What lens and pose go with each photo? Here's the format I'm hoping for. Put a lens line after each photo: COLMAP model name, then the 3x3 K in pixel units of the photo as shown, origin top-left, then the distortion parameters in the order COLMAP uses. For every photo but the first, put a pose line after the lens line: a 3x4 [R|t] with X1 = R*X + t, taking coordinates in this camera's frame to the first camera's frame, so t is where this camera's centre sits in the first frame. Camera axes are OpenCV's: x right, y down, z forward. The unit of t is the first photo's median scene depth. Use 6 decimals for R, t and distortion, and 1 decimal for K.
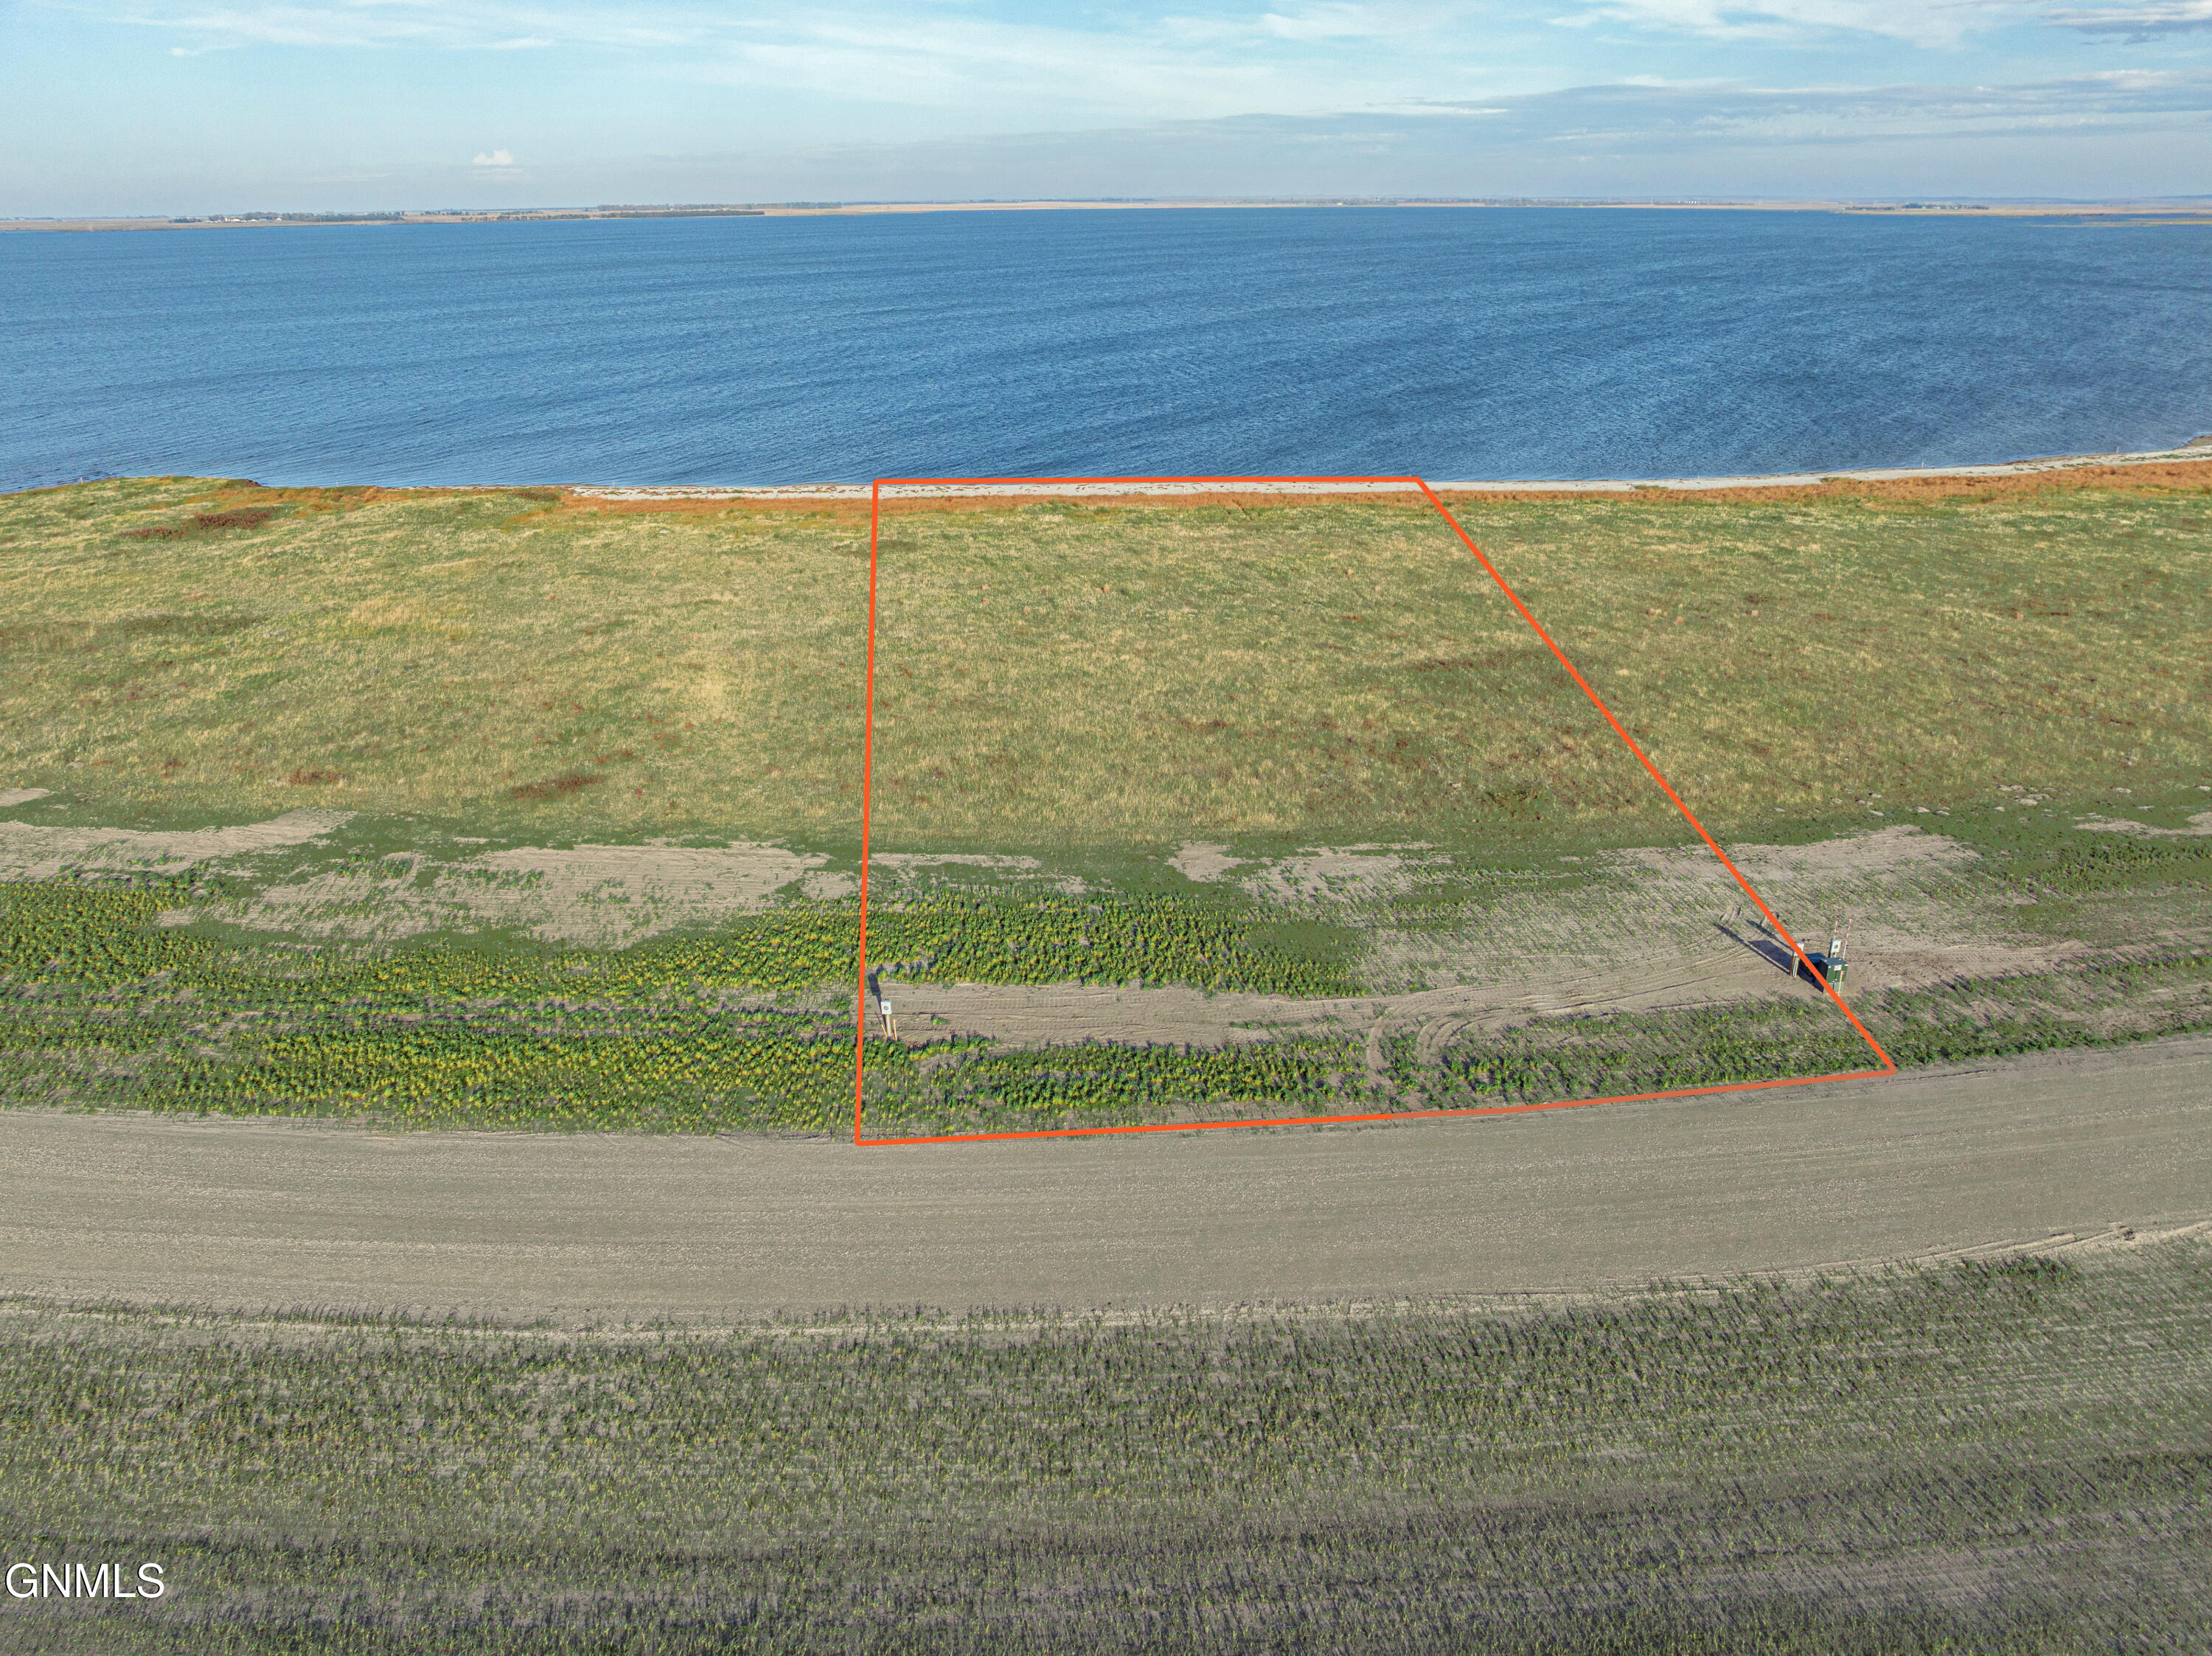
lens RADIAL K [[1636.5, 0, 1104.7], [0, 1636.5, 832.9], [0, 0, 1]] dist [-0.070263, 0.056353]
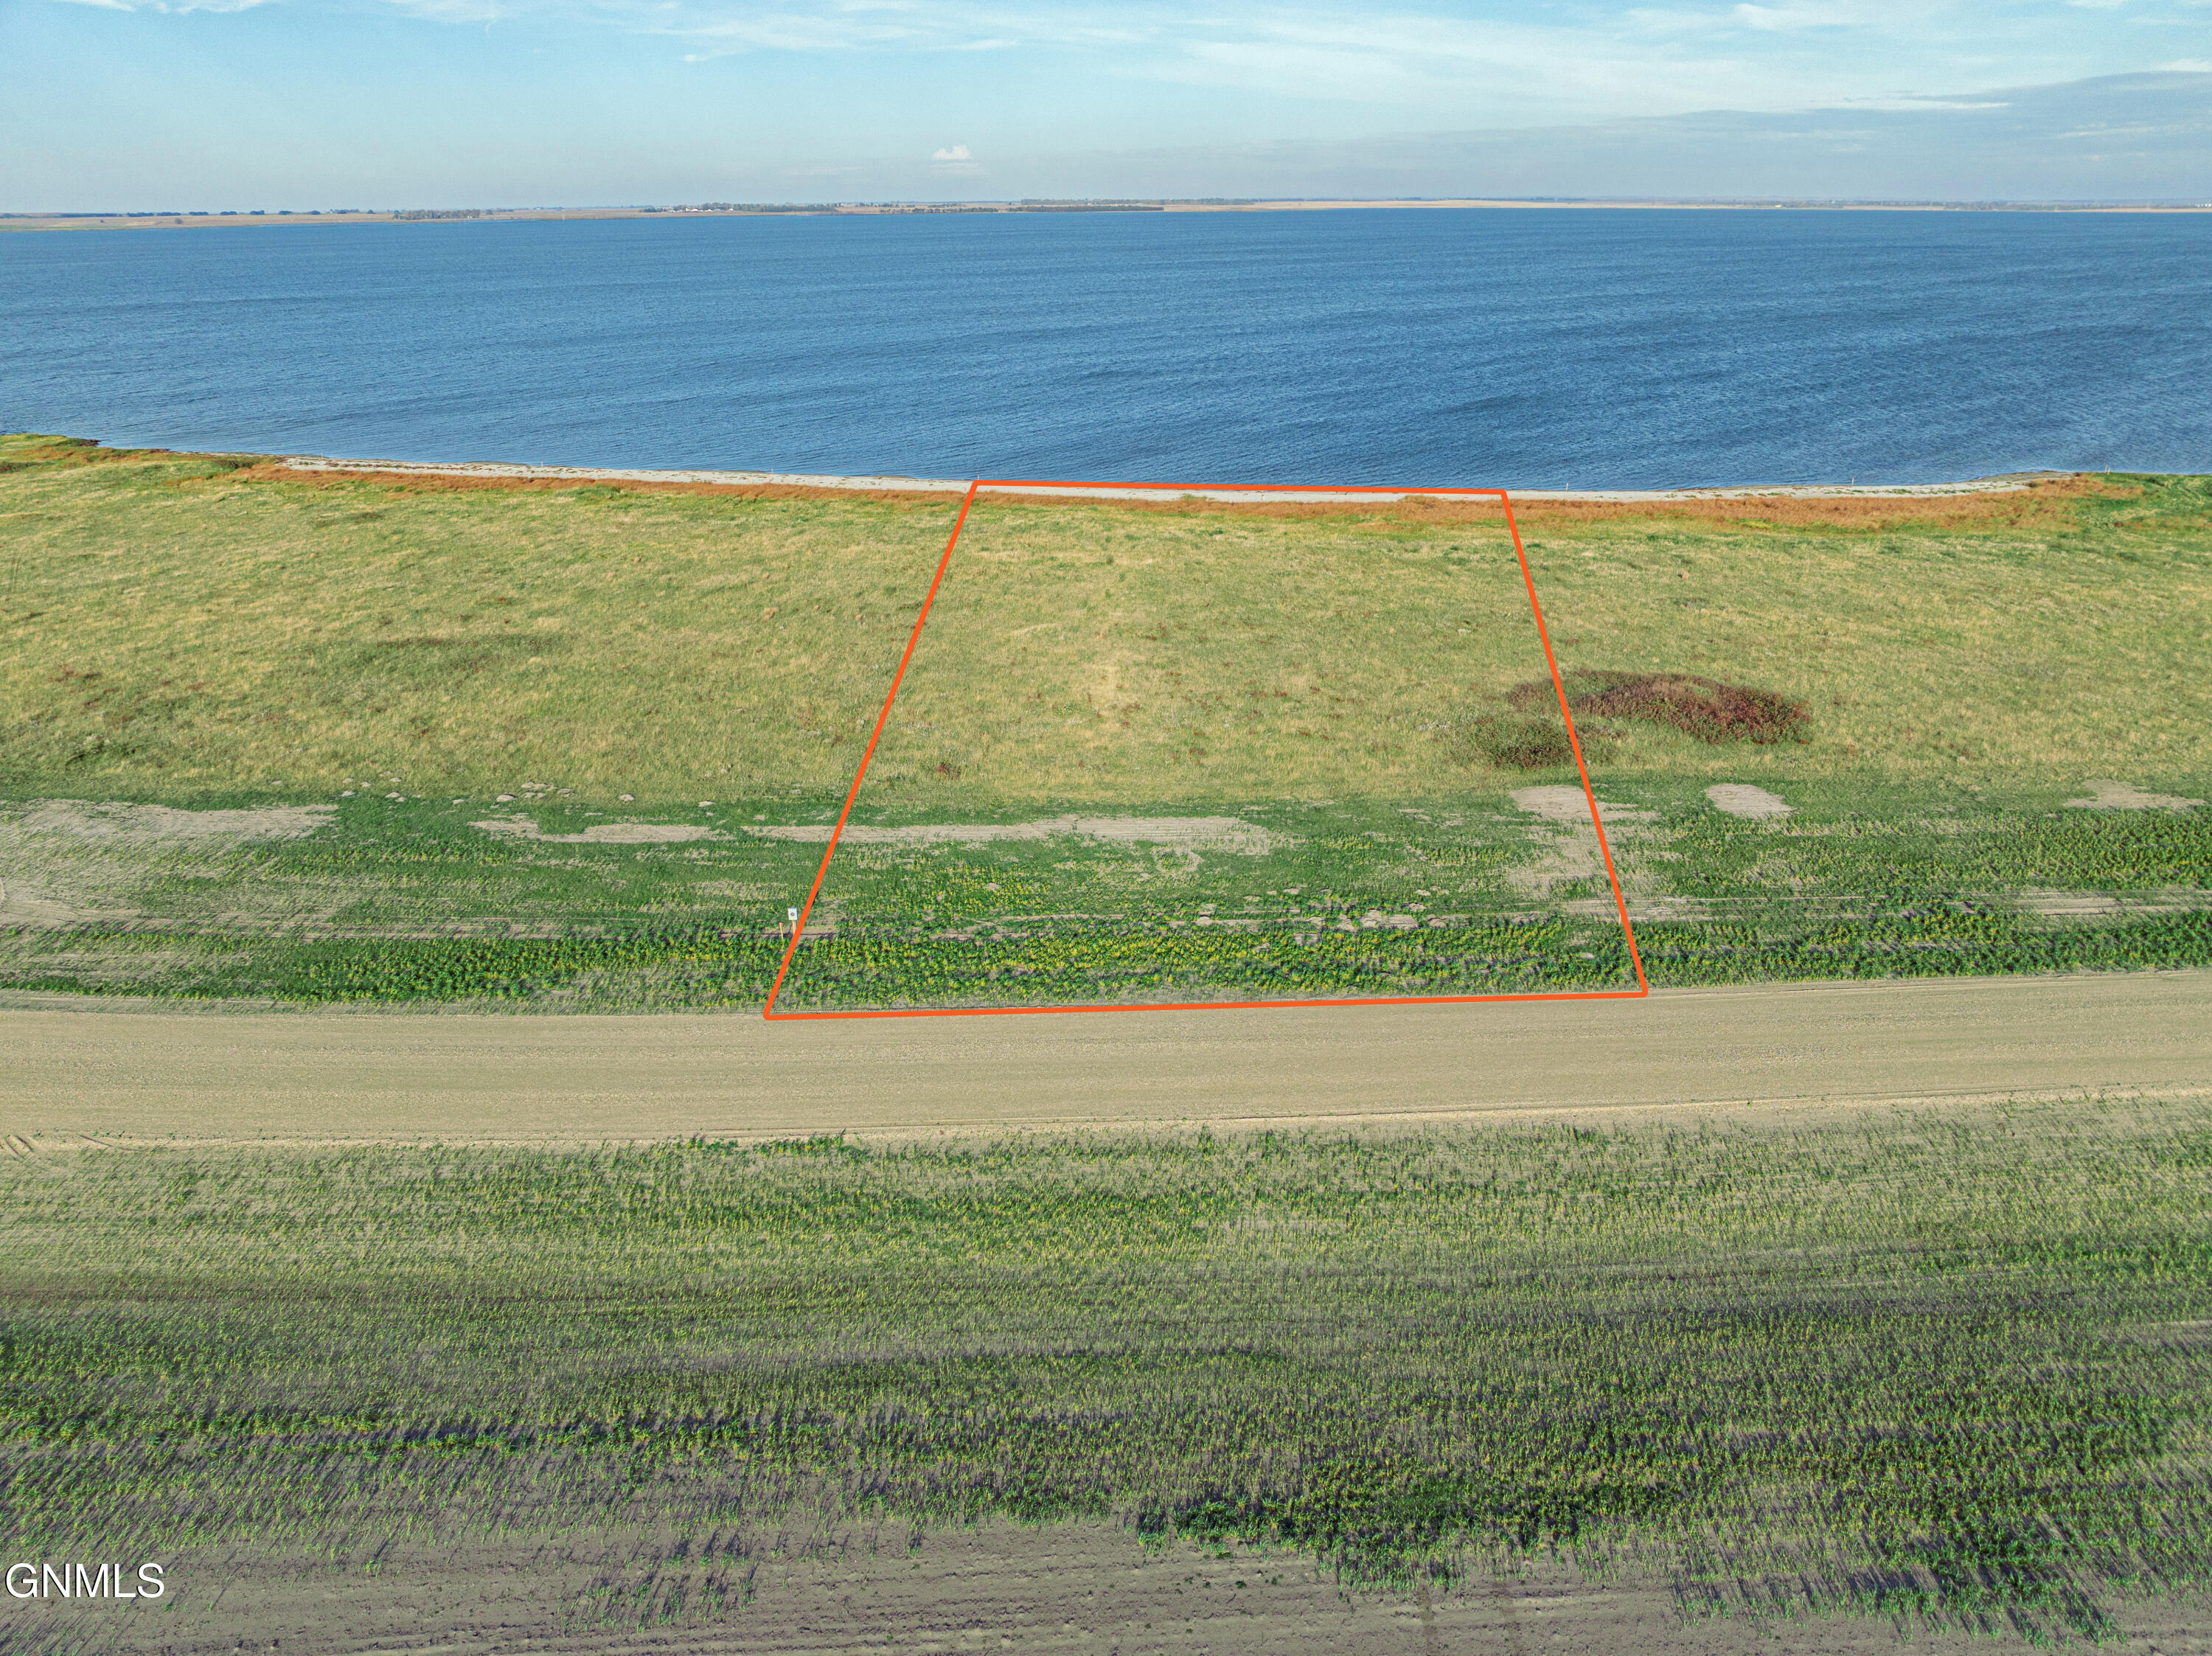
lens RADIAL K [[1636.5, 0, 1109.9], [0, 1636.5, 835.3], [0, 0, 1]] dist [-0.070263, 0.056353]
pose [[0.964637, 0.098440, -0.244508, 0.082761], [-0.097678, 0.995101, 0.015271, -0.003433], [0.244814, 0.009152, 0.969527, 0.006160]]
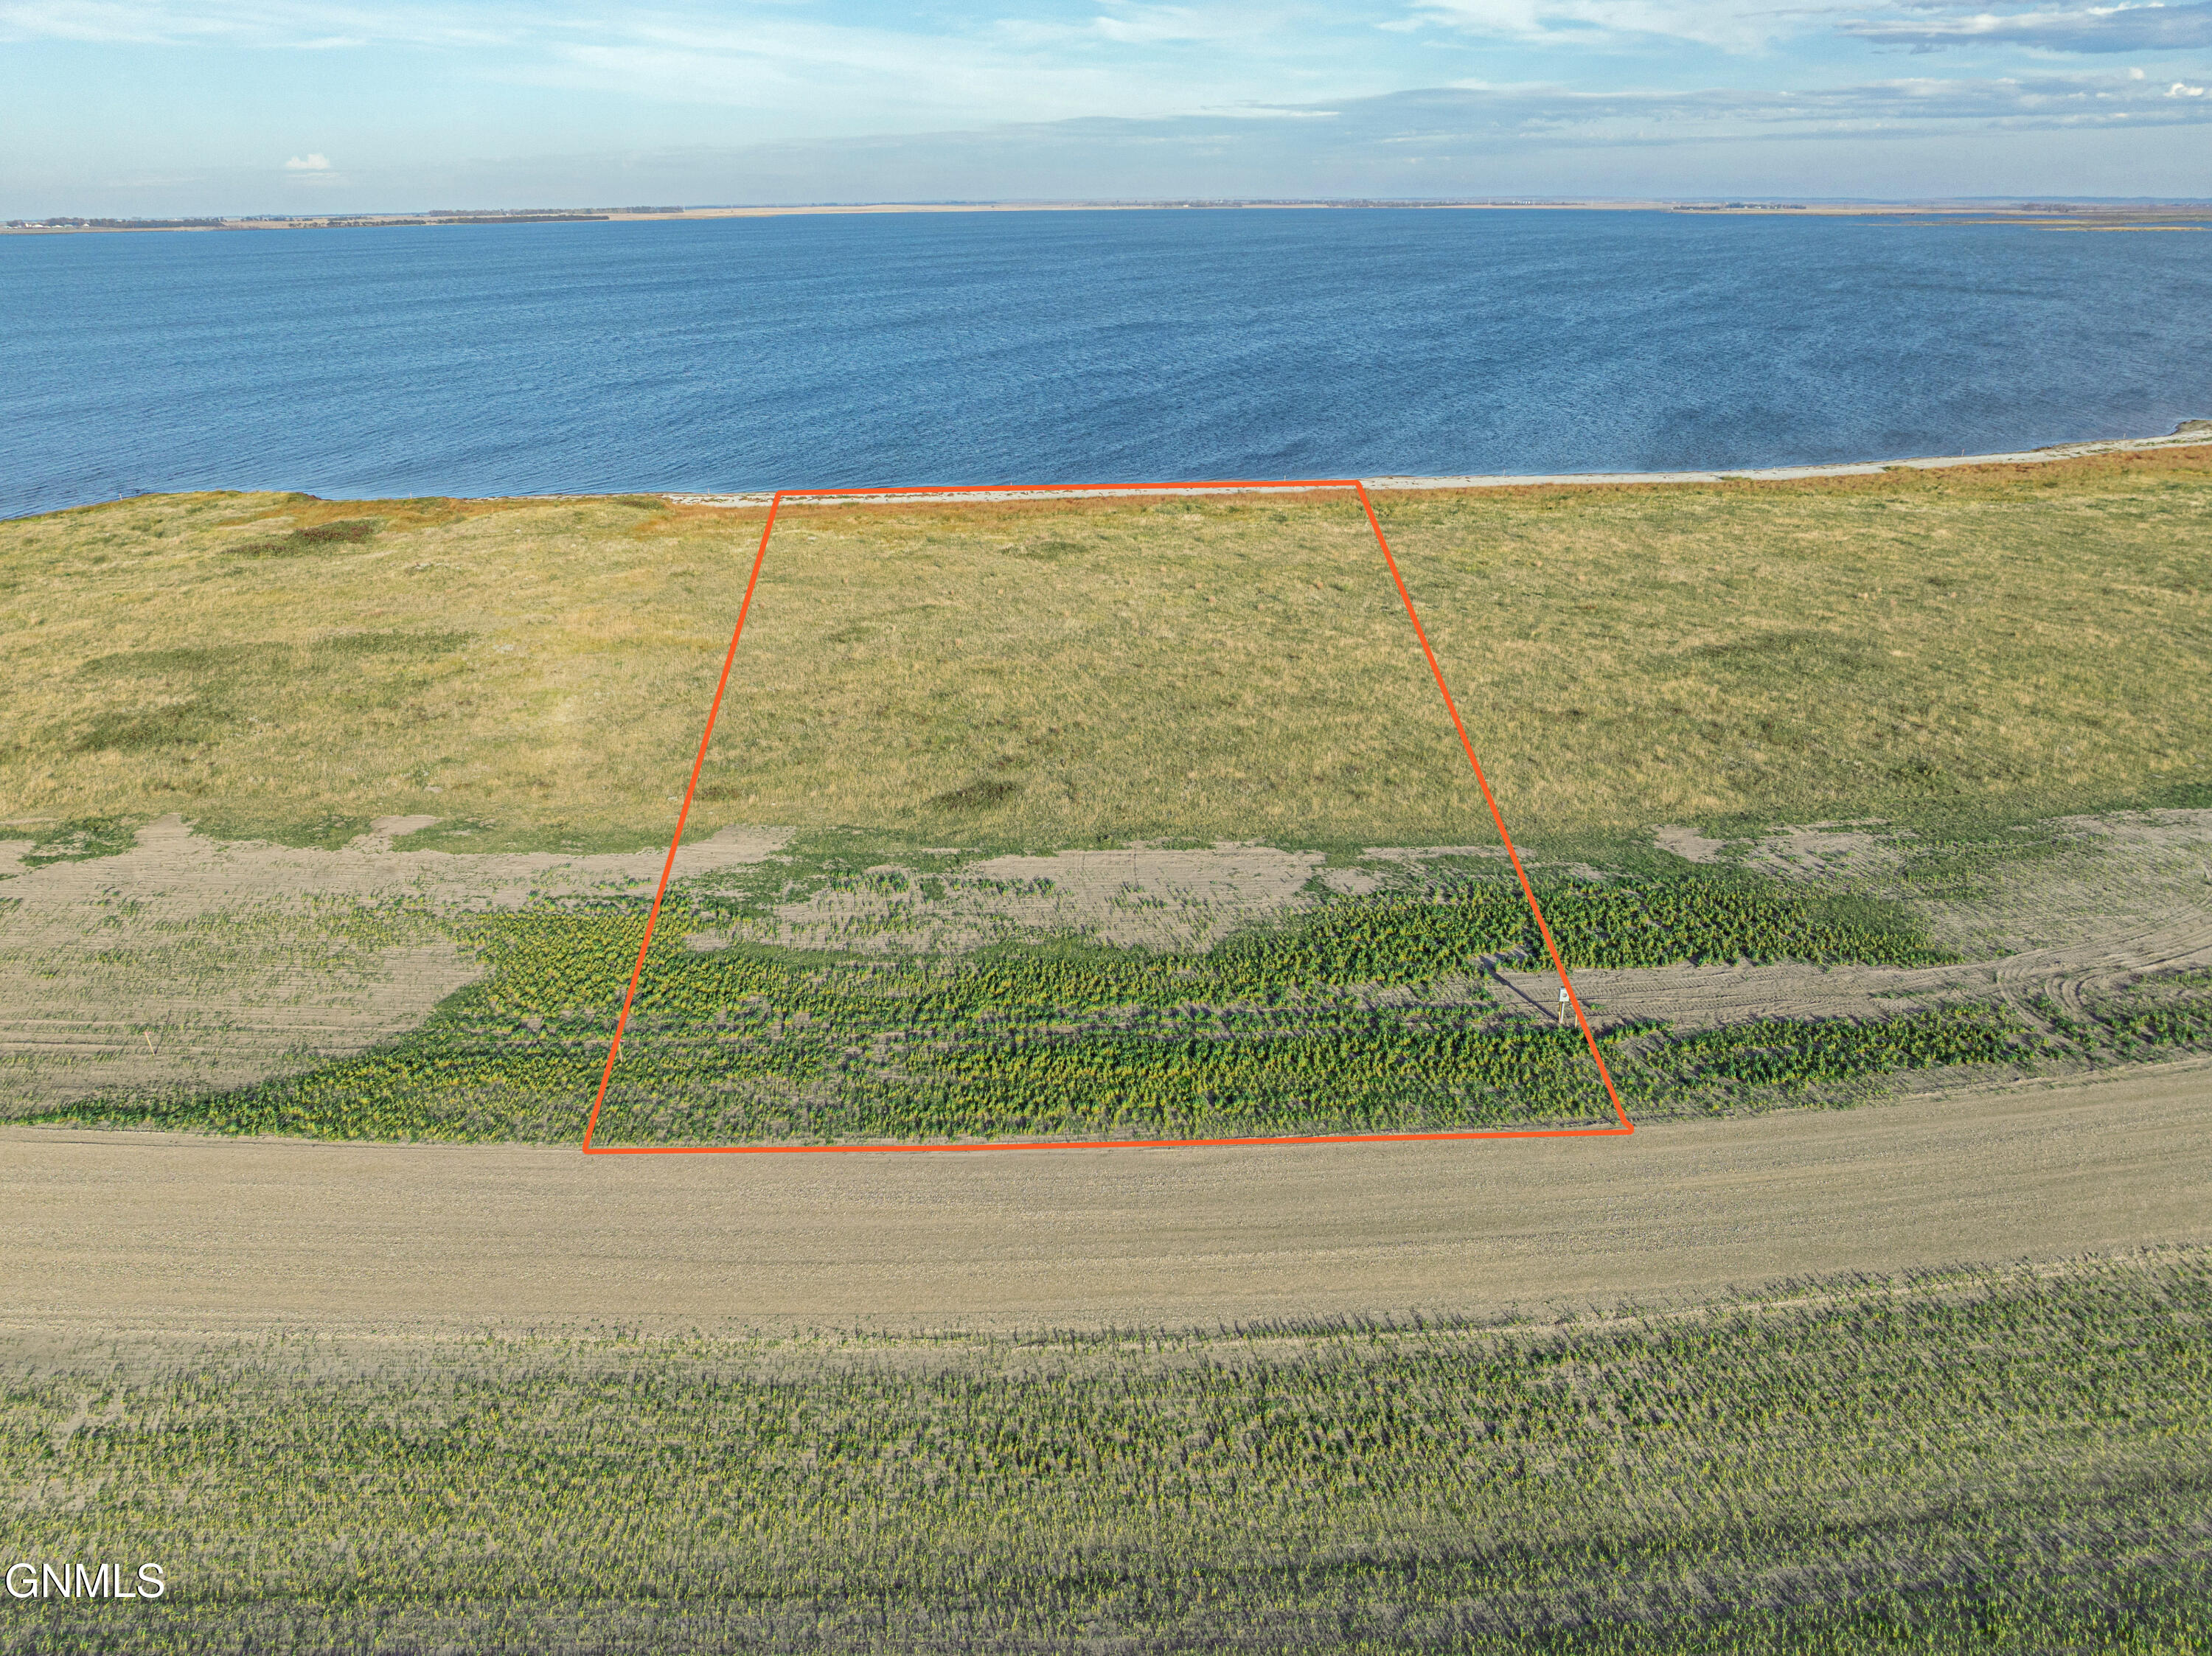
lens RADIAL K [[1636.5, 0, 1101.4], [0, 1636.5, 835.6], [0, 0, 1]] dist [-0.070263, 0.056353]
pose [[0.995383, -0.035936, 0.089002, -0.023842], [0.035945, 0.999353, 0.001513, -0.000155], [-0.088999, 0.001693, 0.996030, 0.001001]]
